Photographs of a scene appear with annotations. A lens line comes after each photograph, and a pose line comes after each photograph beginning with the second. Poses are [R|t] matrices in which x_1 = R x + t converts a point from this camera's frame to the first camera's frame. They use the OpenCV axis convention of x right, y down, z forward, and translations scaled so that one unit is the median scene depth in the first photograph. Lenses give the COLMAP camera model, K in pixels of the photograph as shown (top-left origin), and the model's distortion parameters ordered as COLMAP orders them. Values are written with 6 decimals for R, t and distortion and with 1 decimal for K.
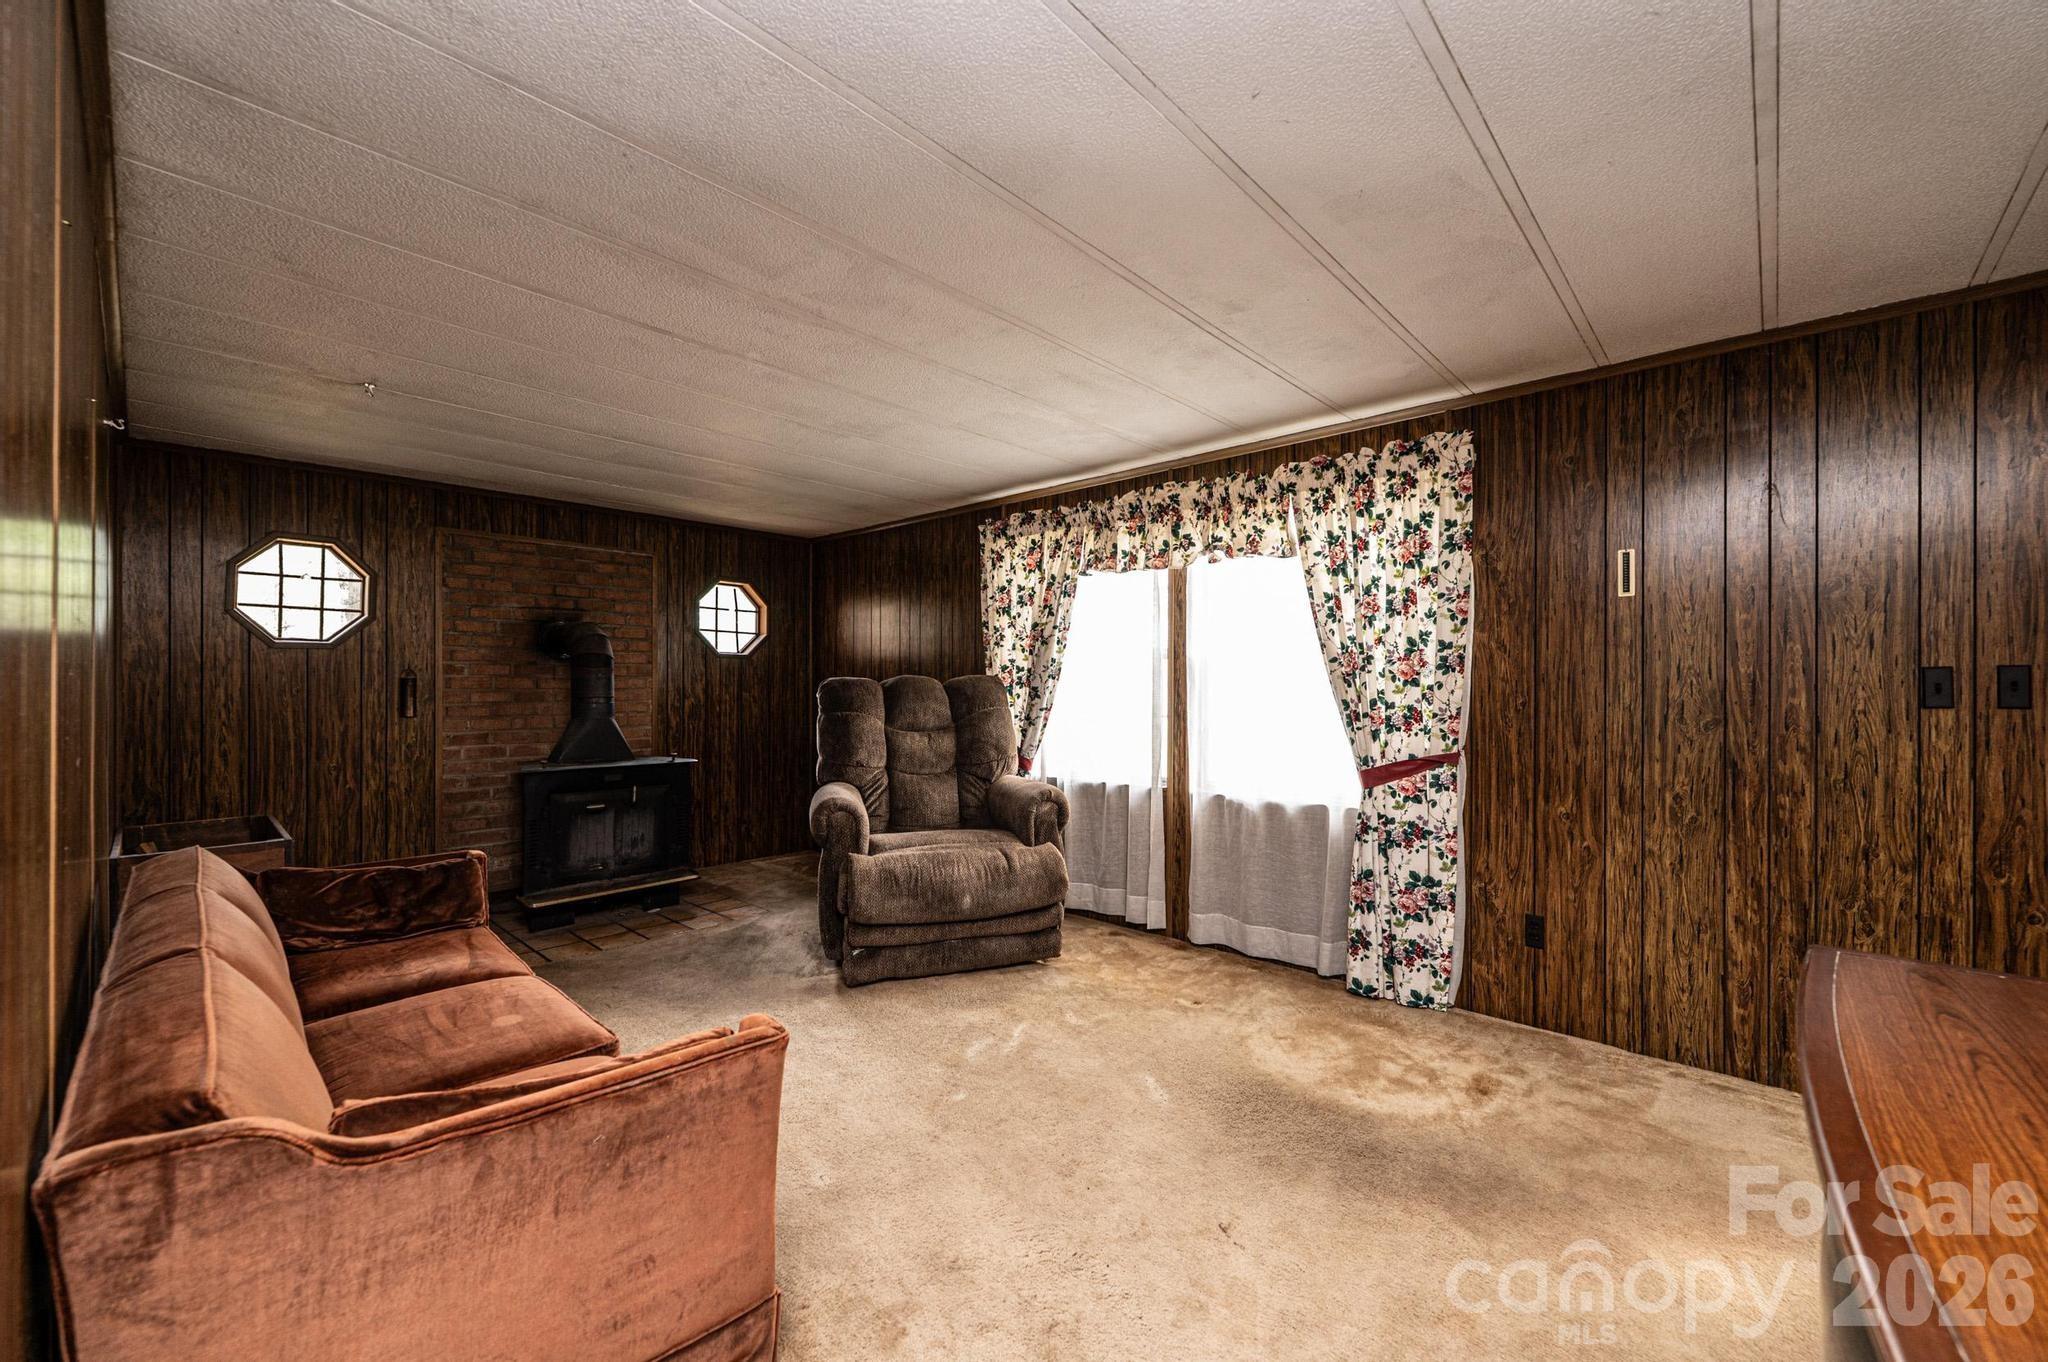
lens RADIAL K [[815.4, 0, 1024.0], [0, 815.4, 681.0], [0, 0, 1]] dist [-0.000476, -0.000046]
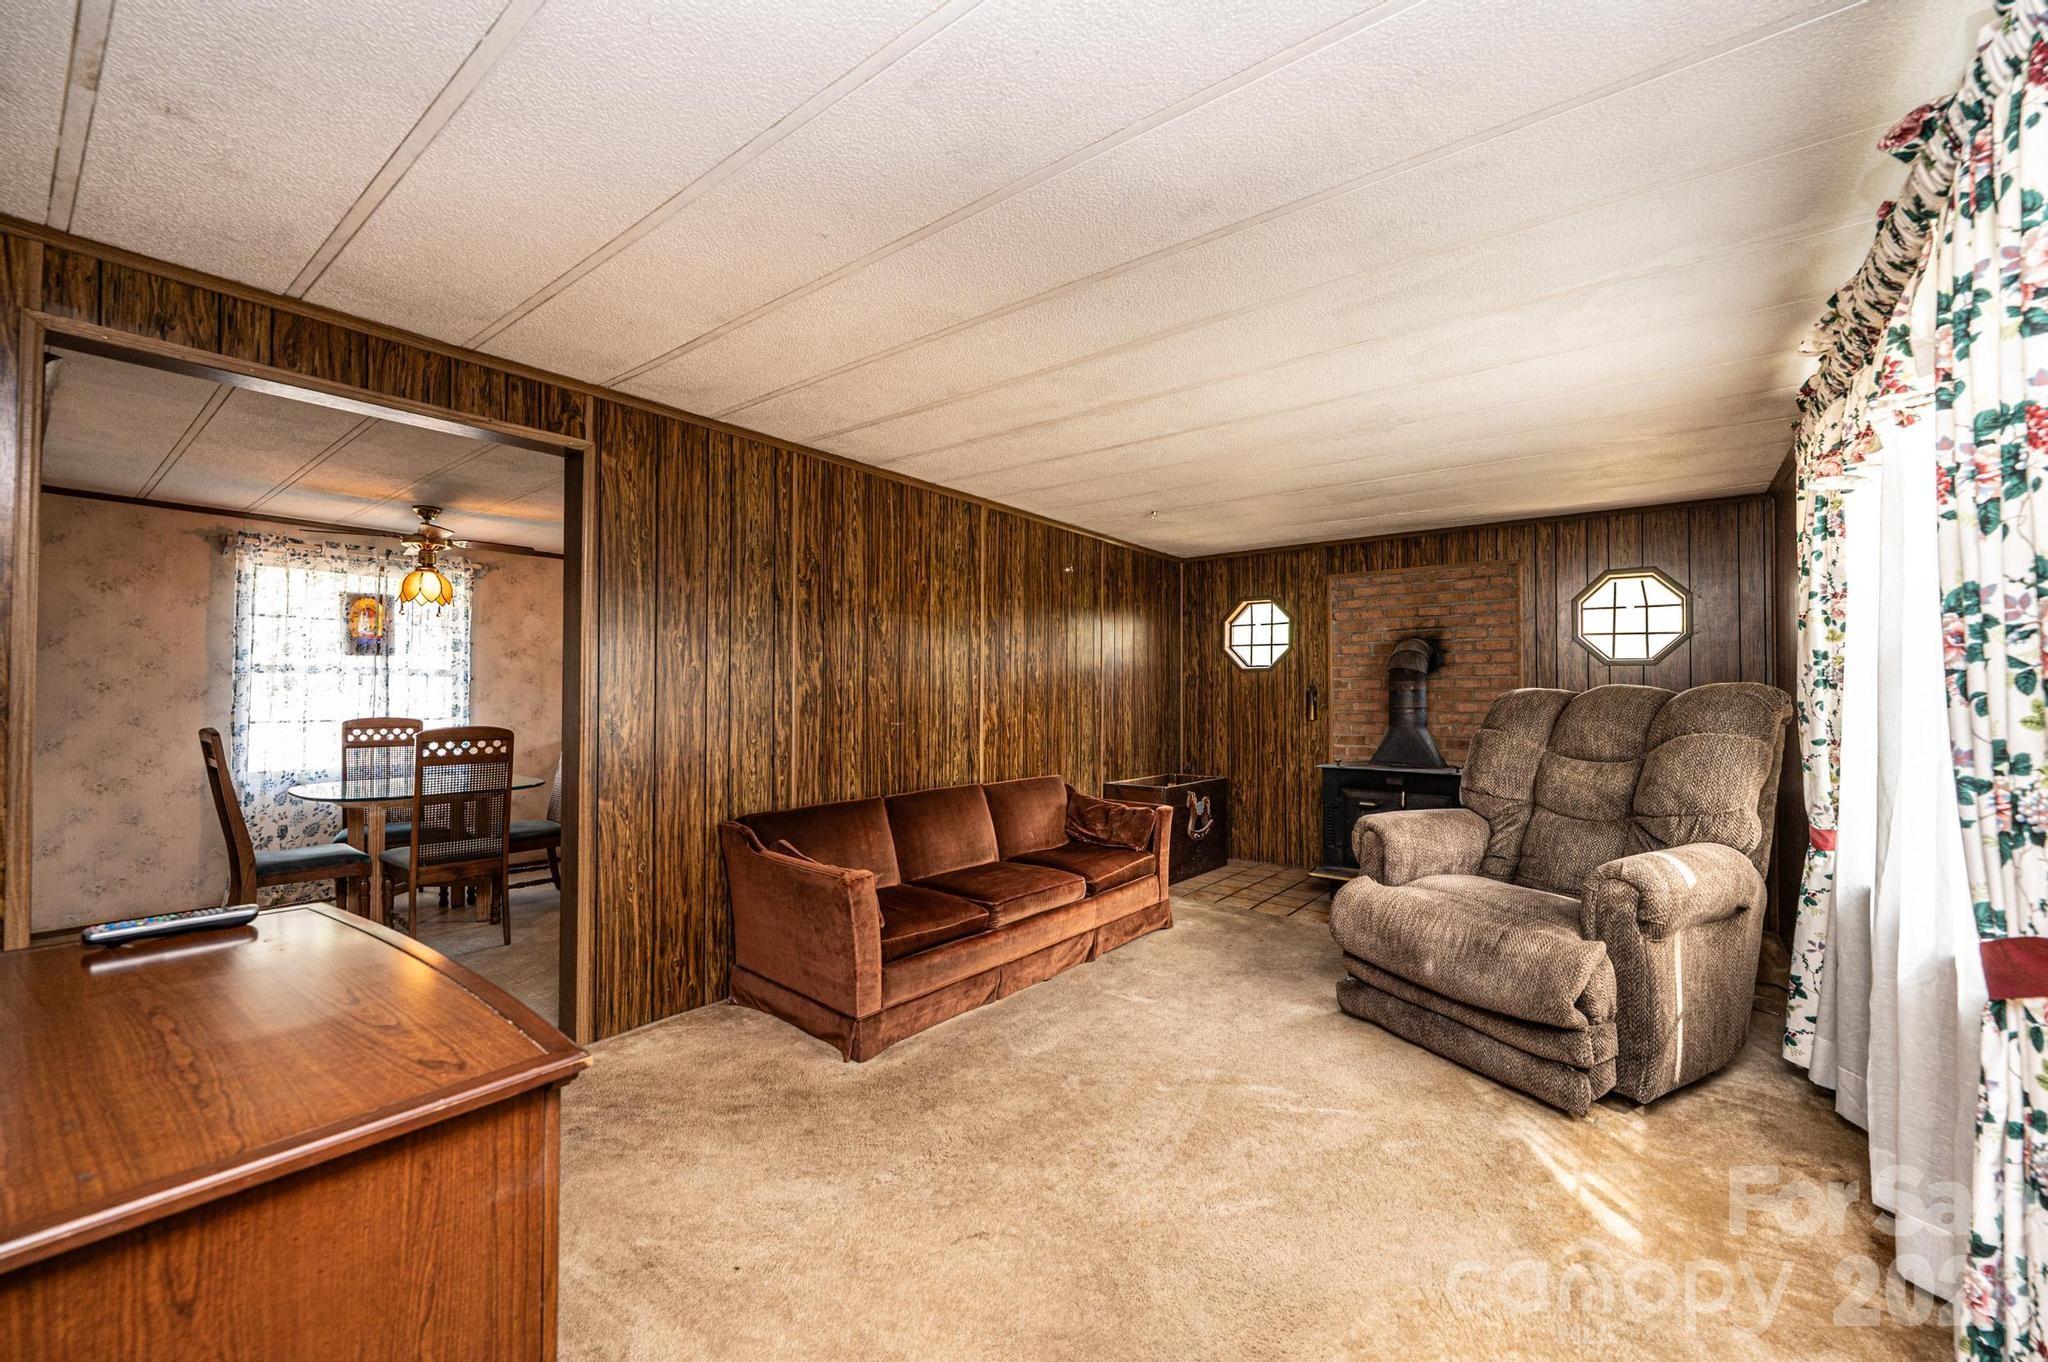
lens RADIAL K [[815.4, 0, 1024.0], [0, 815.4, 681.0], [0, 0, 1]] dist [-0.000476, -0.000046]
pose [[0.052587, -0.019613, -0.998424, 0.551809], [-0.005551, 0.999786, -0.019932, 0.008877], [0.998601, 0.006591, 0.052467, 0.443833]]
